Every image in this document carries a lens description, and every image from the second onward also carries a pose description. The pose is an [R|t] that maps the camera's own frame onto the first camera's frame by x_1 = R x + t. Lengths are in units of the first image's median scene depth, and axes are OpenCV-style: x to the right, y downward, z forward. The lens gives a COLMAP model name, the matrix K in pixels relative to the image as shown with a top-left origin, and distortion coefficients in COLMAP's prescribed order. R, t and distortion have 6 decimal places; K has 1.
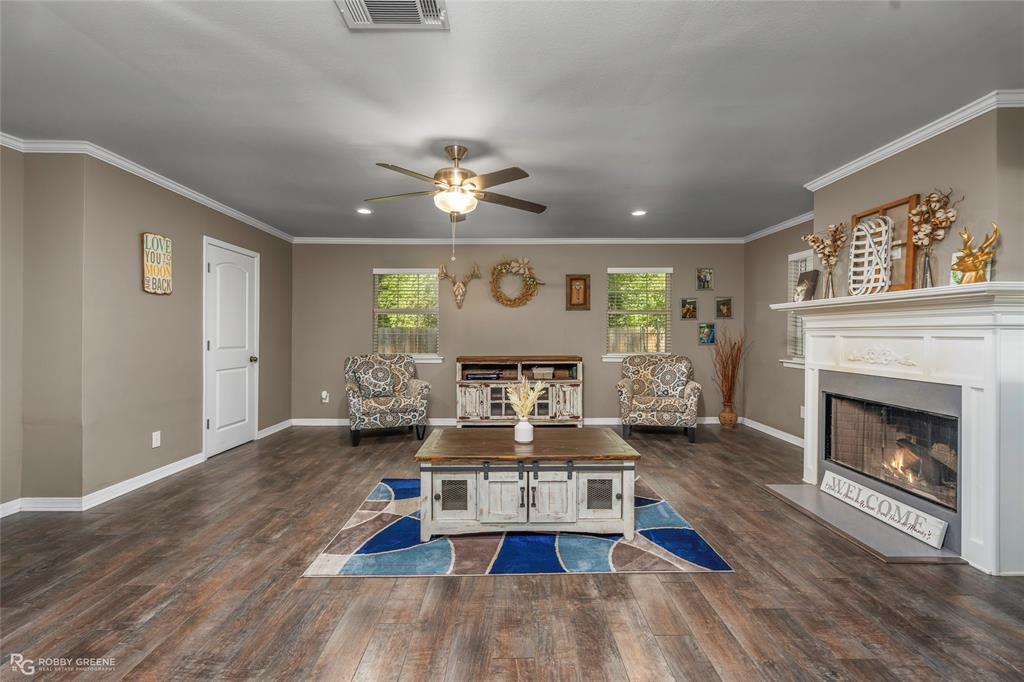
lens RADIAL K [[470.9, 0, 511.0], [0, 470.9, 332.3], [0, 0, 1]] dist [0.001576, 0.000313]
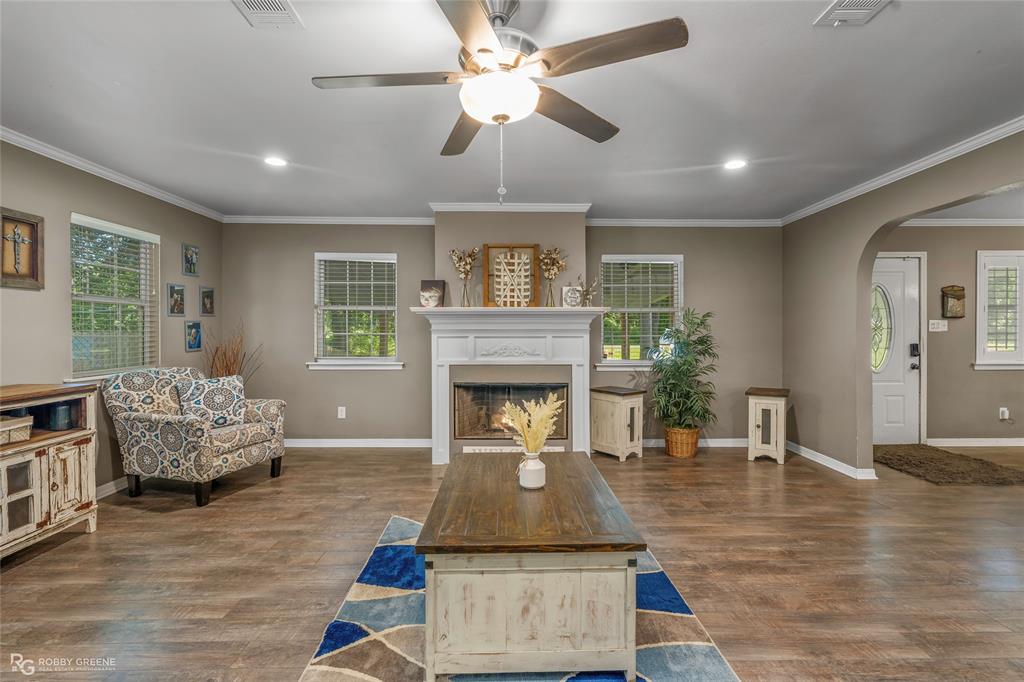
lens RADIAL K [[505.6, 0, 510.8], [0, 505.6, 332.6], [0, 0, 1]] dist [0.000134, 0.000354]
pose [[-0.015979, -0.000923, 0.999872, -0.442993], [0.000928, 0.999999, 0.000938, -0.002431], [-0.999872, 0.000943, -0.015979, 0.616647]]
